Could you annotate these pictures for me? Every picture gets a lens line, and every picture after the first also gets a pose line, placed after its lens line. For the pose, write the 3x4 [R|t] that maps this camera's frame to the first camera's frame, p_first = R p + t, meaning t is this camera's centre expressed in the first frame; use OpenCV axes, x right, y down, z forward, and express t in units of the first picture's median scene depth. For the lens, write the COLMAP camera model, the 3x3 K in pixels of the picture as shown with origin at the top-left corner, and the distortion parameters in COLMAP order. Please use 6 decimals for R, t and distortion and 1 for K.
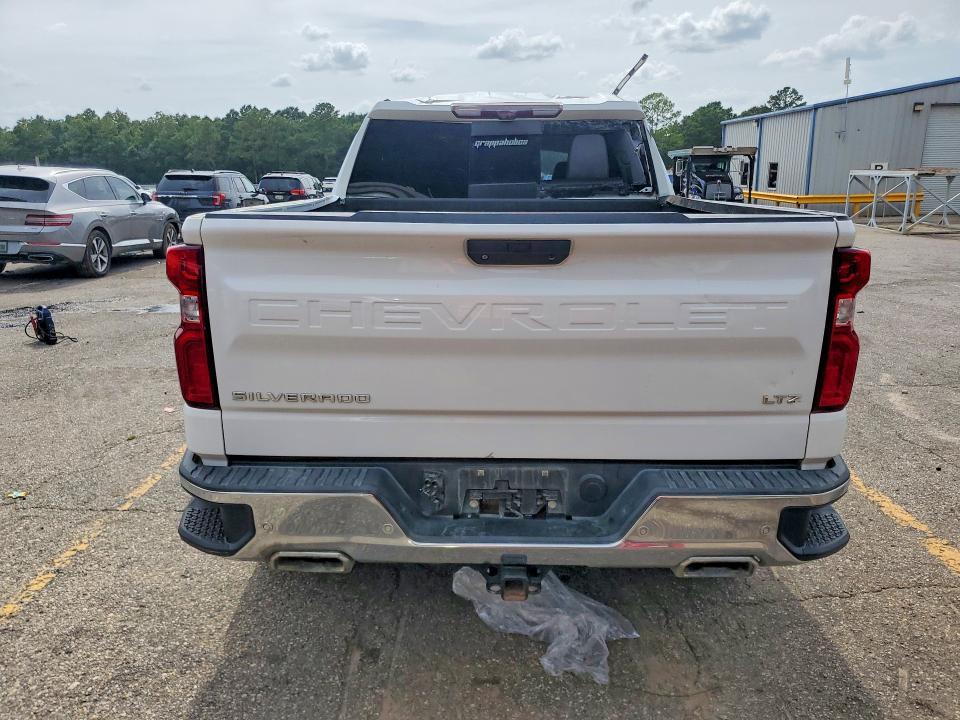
lens RADIAL K [[815.5, 0, 480.0], [0, 815.5, 360.0], [0, 0, 1]] dist [0.014699, 0.017633]
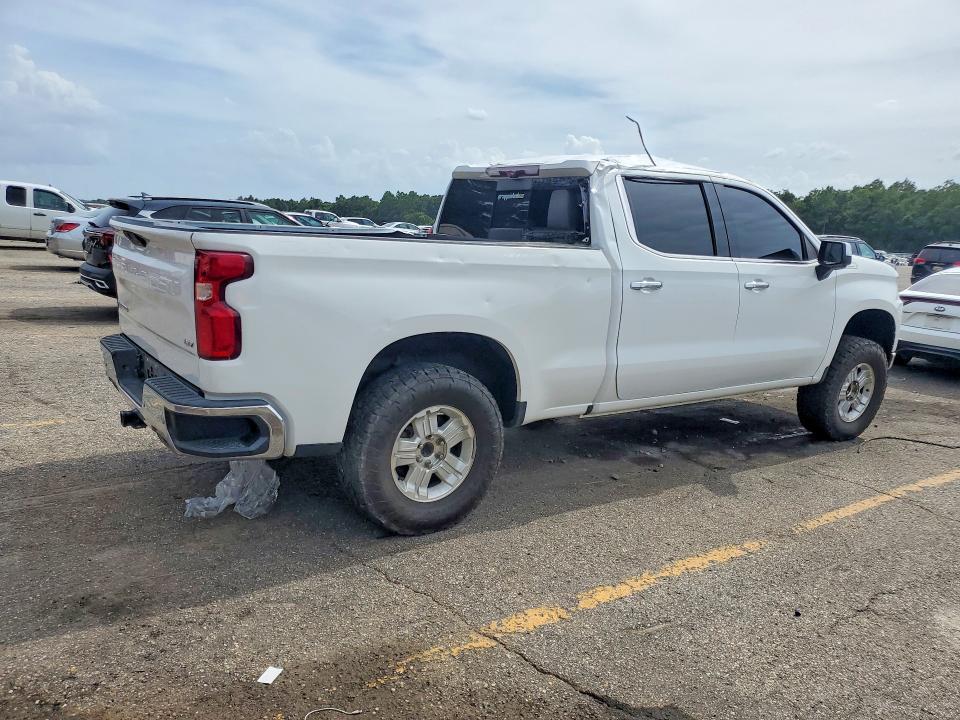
lens RADIAL K [[815.5, 0, 480.0], [0, 815.5, 360.0], [0, 0, 1]] dist [0.014699, 0.017633]
pose [[0.544925, 0.168189, -0.821443, 0.148150], [-0.235238, 0.970997, 0.042758, -0.009383], [0.804810, 0.169935, 0.568685, 0.042152]]
